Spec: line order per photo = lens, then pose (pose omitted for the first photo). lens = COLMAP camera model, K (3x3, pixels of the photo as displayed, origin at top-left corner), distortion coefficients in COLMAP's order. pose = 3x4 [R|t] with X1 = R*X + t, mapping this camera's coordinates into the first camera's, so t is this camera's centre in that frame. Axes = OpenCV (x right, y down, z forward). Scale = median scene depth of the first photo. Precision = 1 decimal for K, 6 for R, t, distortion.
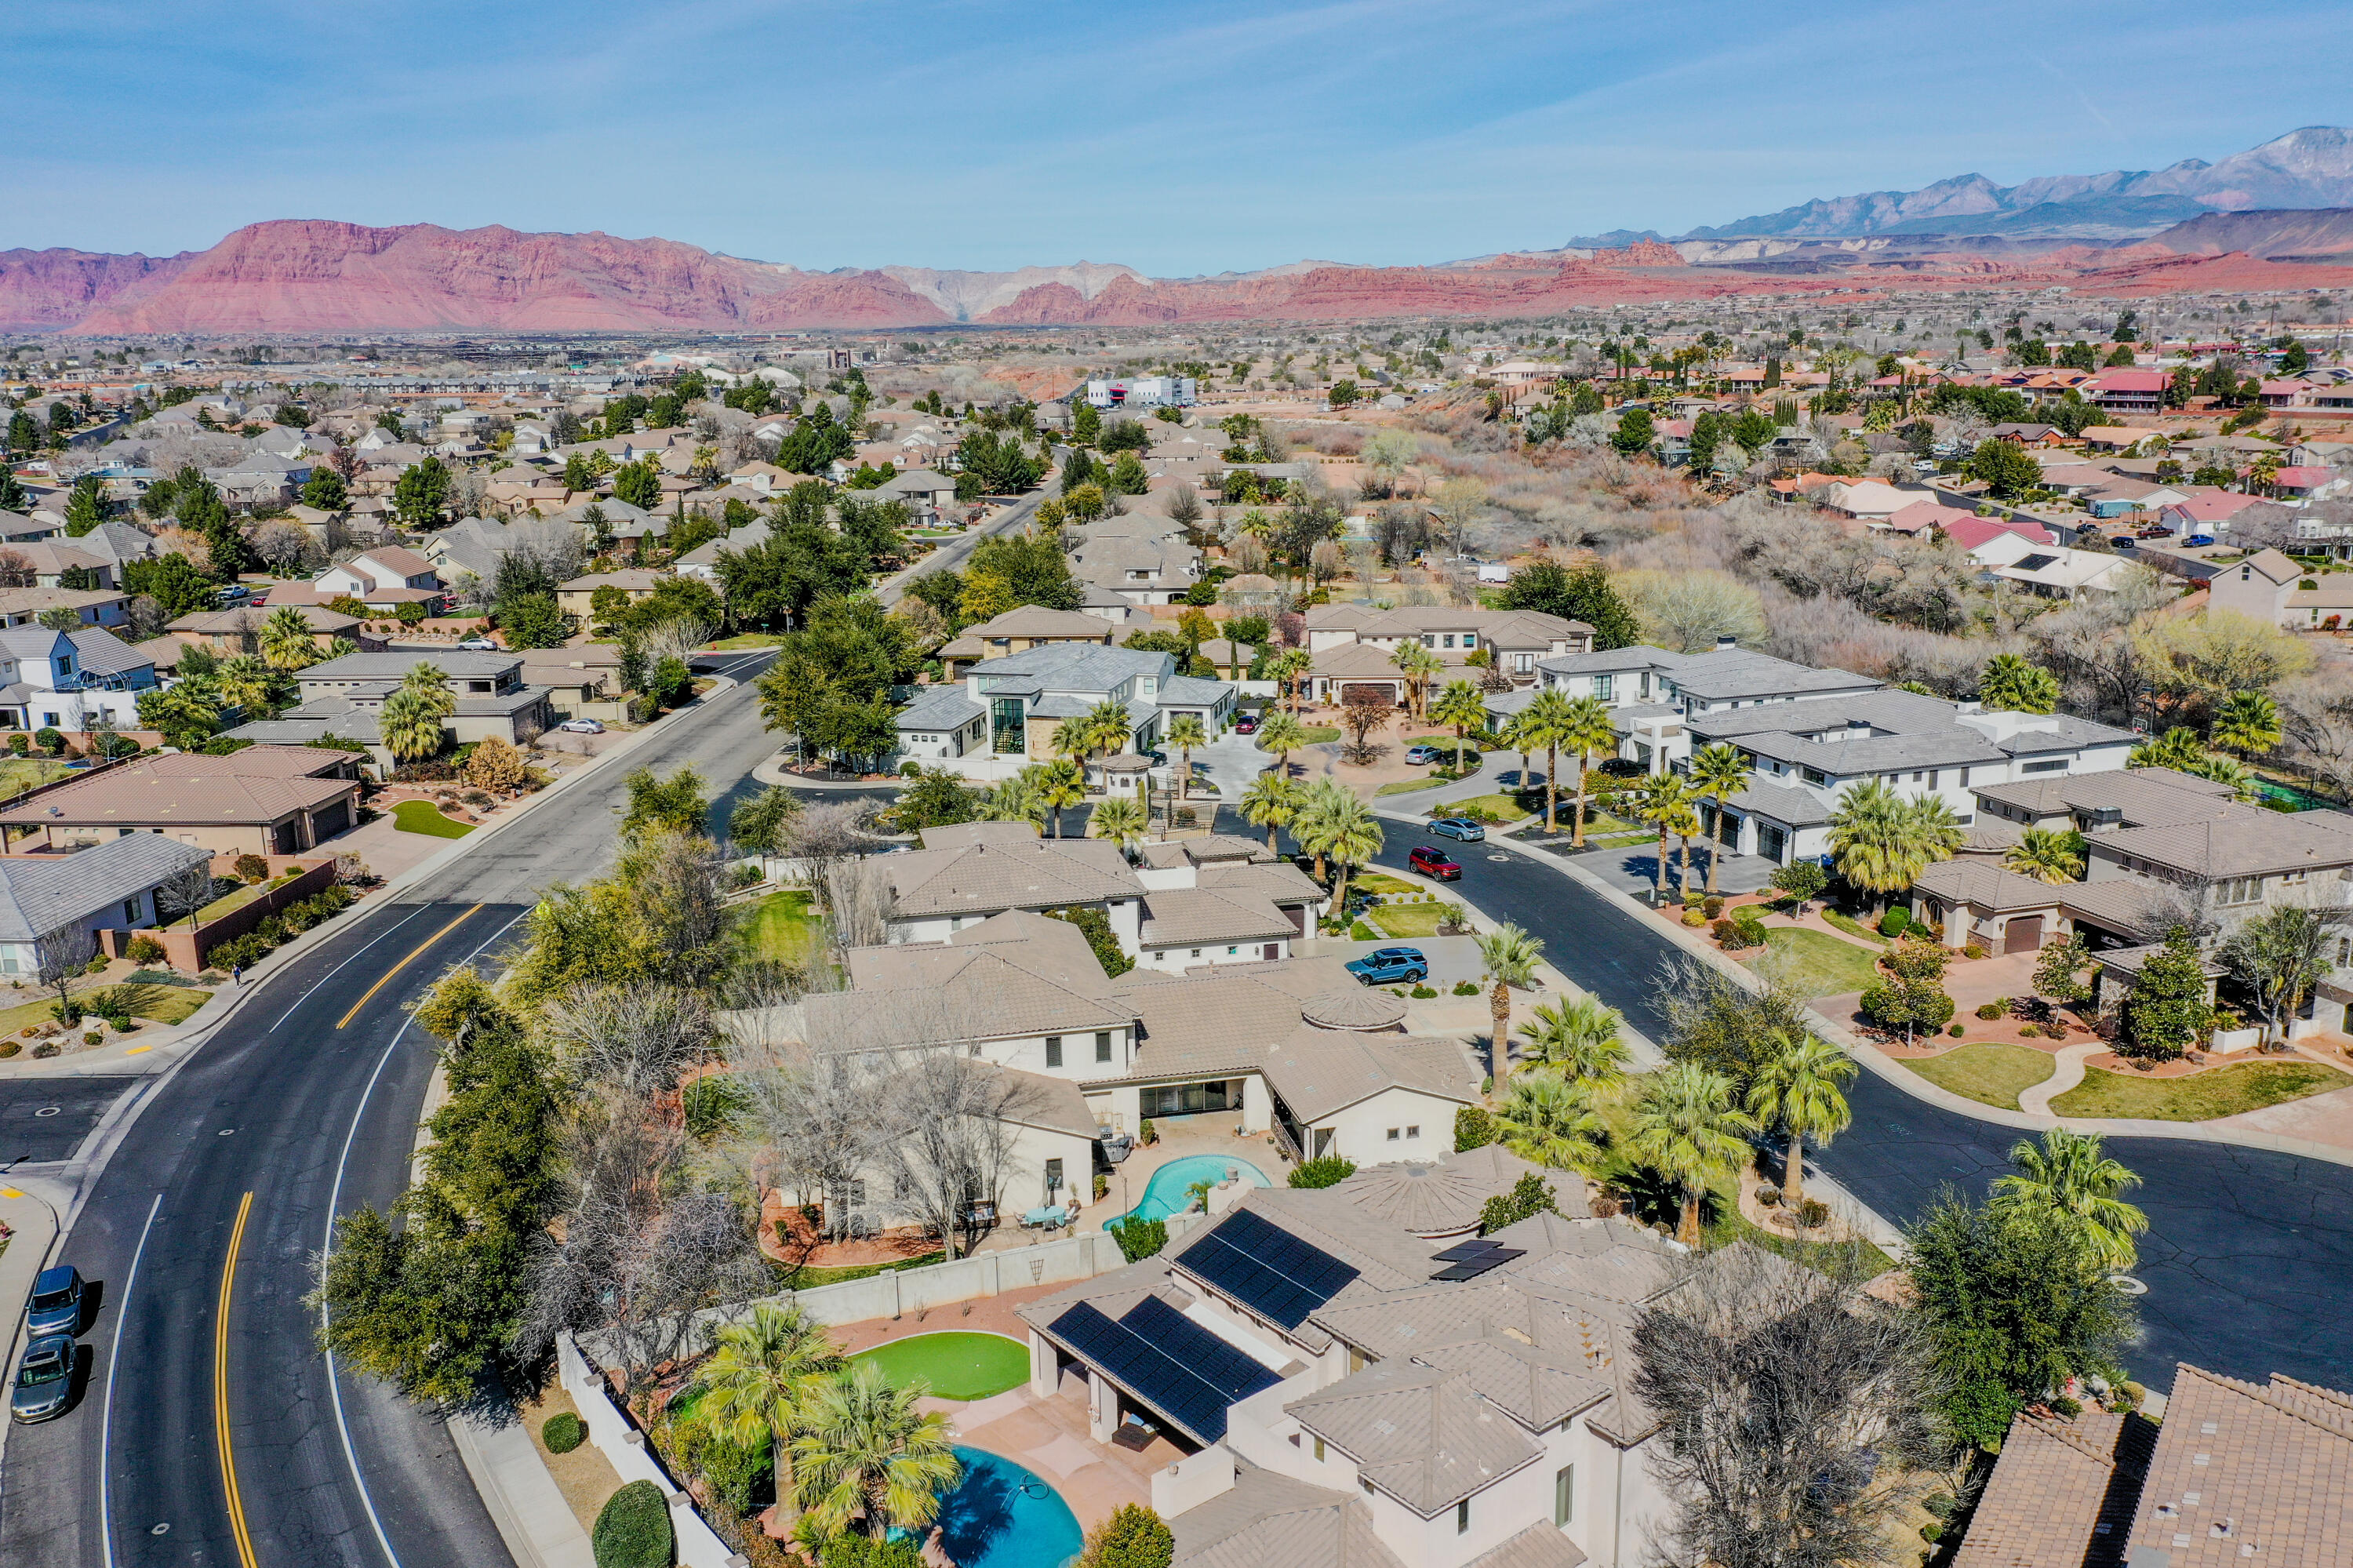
lens RADIAL K [[1847.8, 0, 1176.5], [0, 1847.8, 784.0], [0, 0, 1]] dist [0.006947, 0.001913]
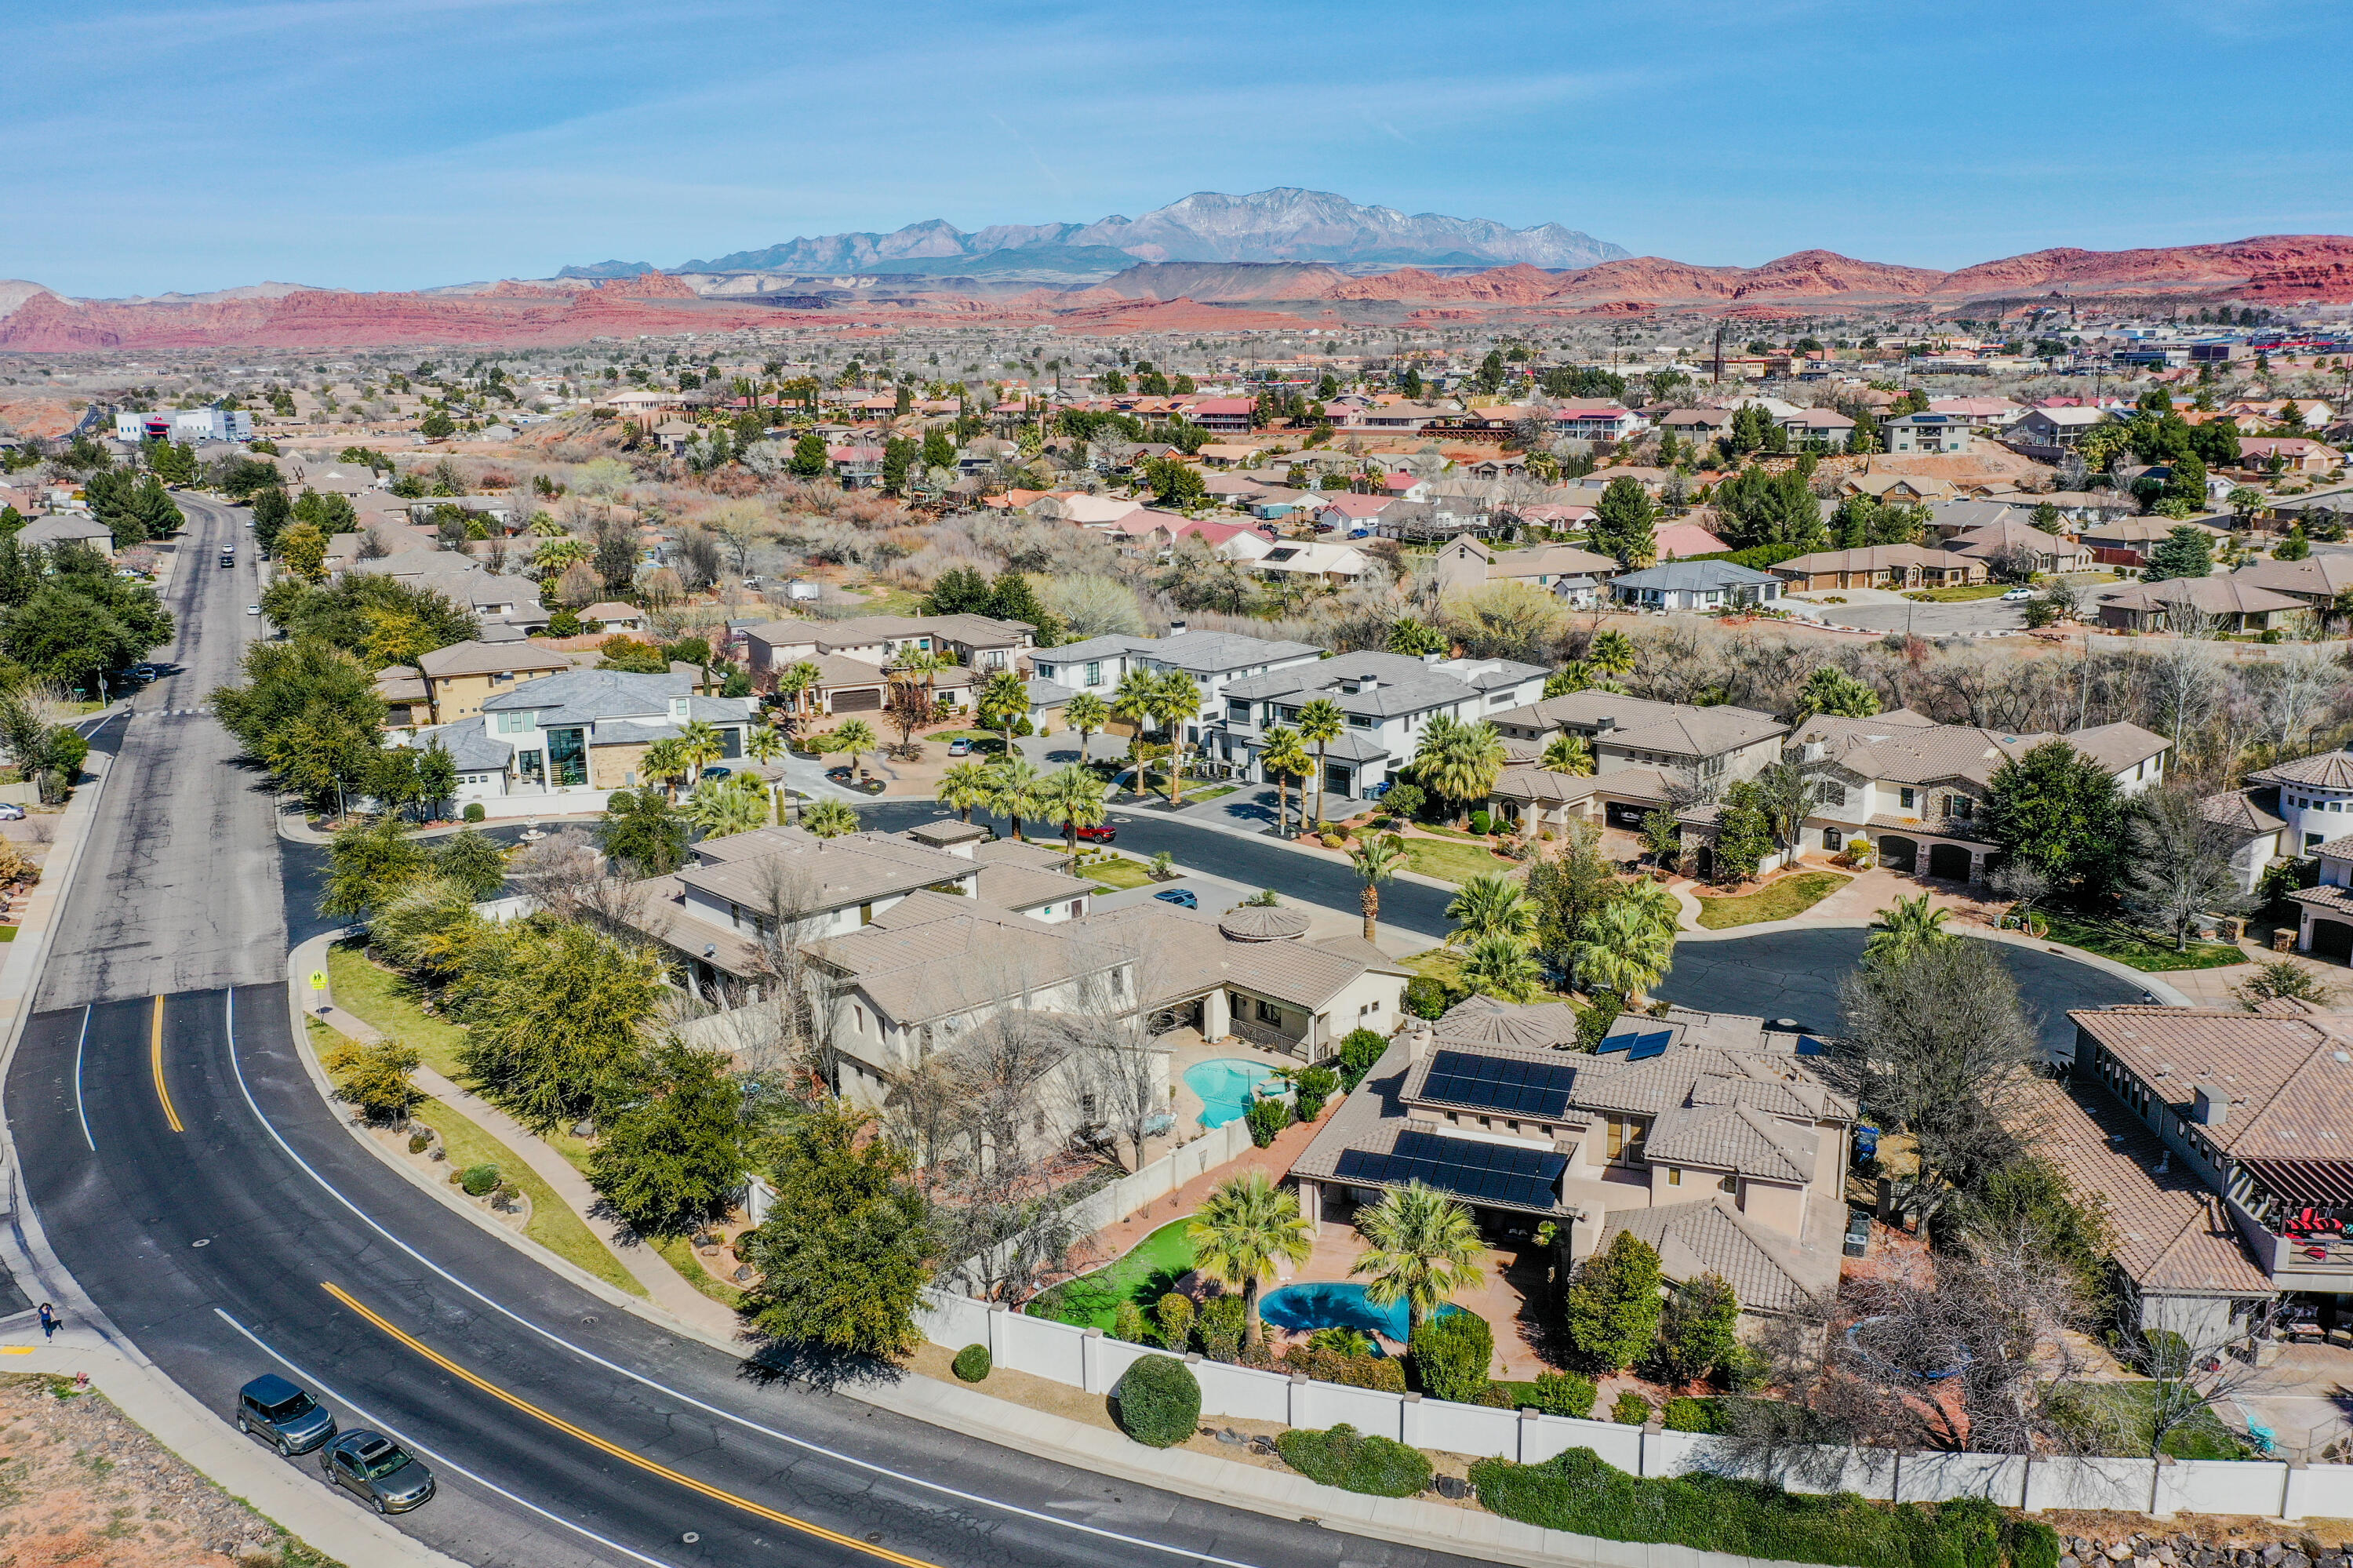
lens RADIAL K [[1847.8, 0, 1176.5], [0, 1847.8, 784.0], [0, 0, 1]] dist [0.006947, 0.001913]
pose [[0.870963, -0.104867, 0.480027, -0.126671], [0.112632, 0.993556, 0.012692, 0.002845], [-0.478264, 0.043012, 0.877162, -0.002405]]
